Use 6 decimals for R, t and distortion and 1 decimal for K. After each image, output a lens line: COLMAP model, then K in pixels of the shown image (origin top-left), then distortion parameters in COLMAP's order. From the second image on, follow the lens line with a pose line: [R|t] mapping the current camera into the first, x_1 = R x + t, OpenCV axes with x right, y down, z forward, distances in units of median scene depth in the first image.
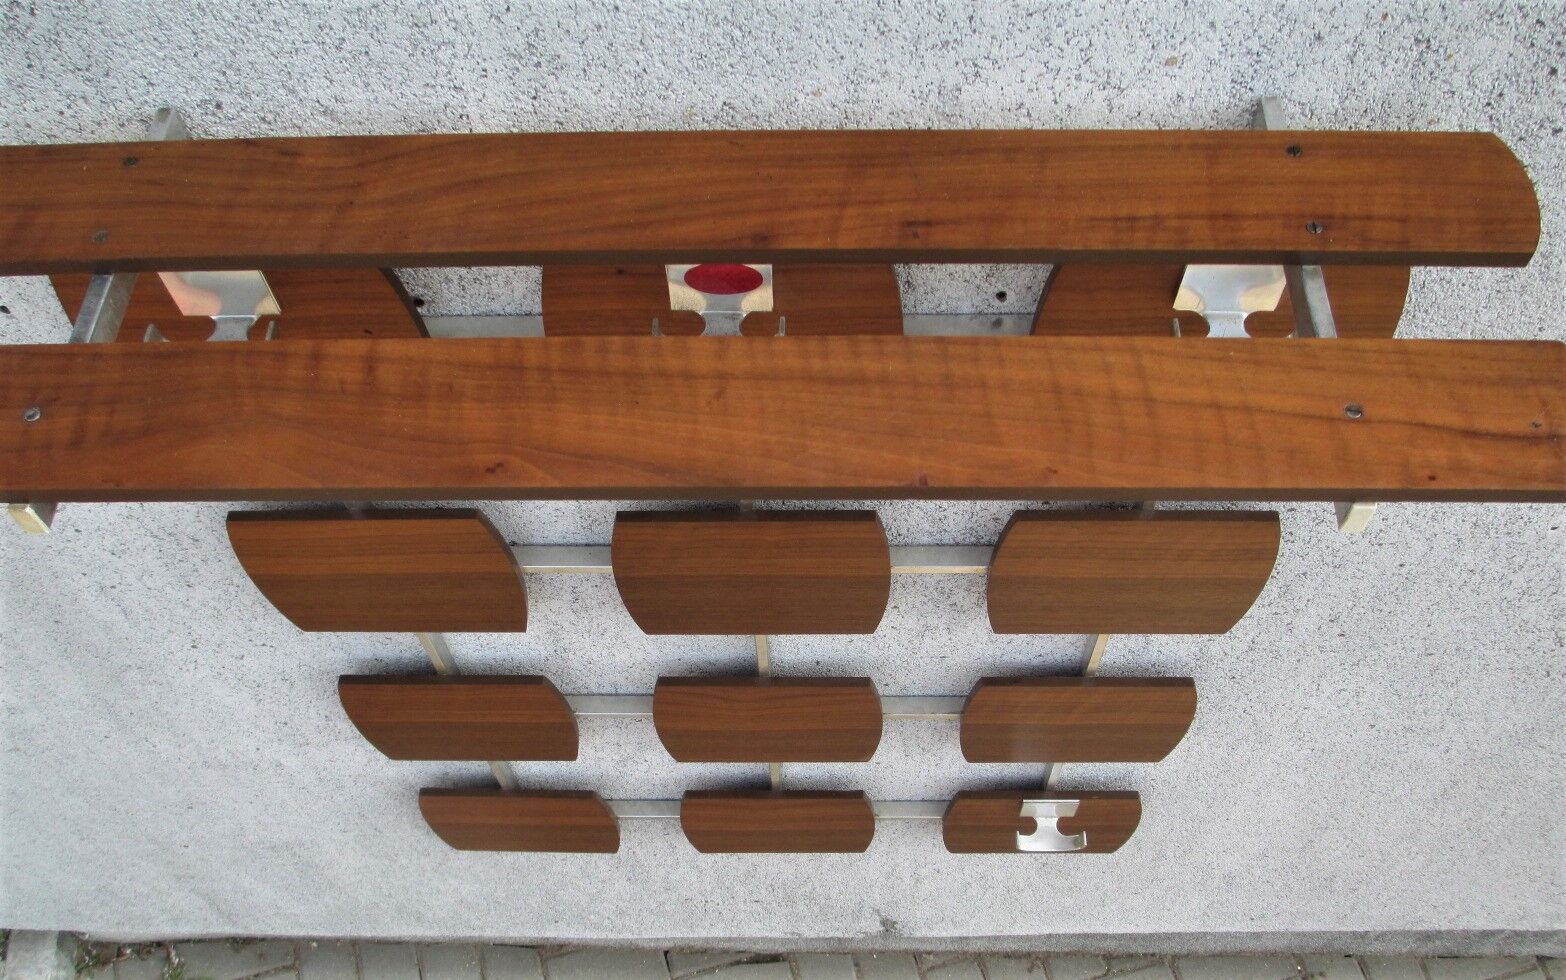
lens RADIAL K [[1332.2, 0, 767.6], [0, 1332.2, 582.0], [0, 0, 1]] dist [-0.038944, 0.008758]
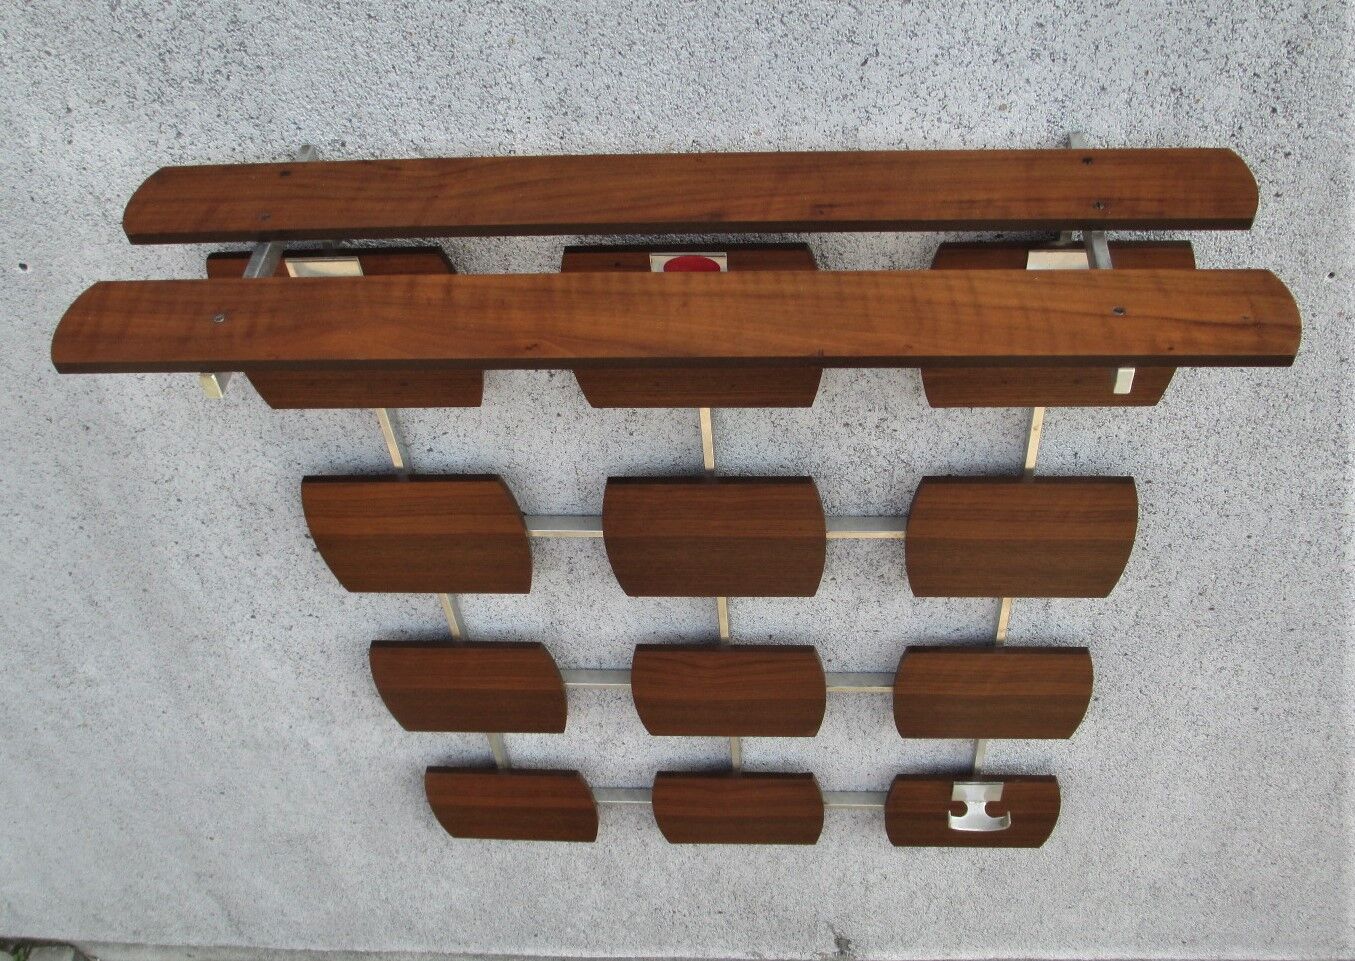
lens RADIAL K [[1321.9, 0, 686.4], [0, 1321.9, 489.3], [0, 0, 1]] dist [-0.031151, 0.000000]
pose [[0.998837, 0.009630, -0.047238, 0.020439], [-0.018622, 0.980867, -0.193784, 0.189629], [0.044468, 0.194439, 0.979906, -0.216866]]
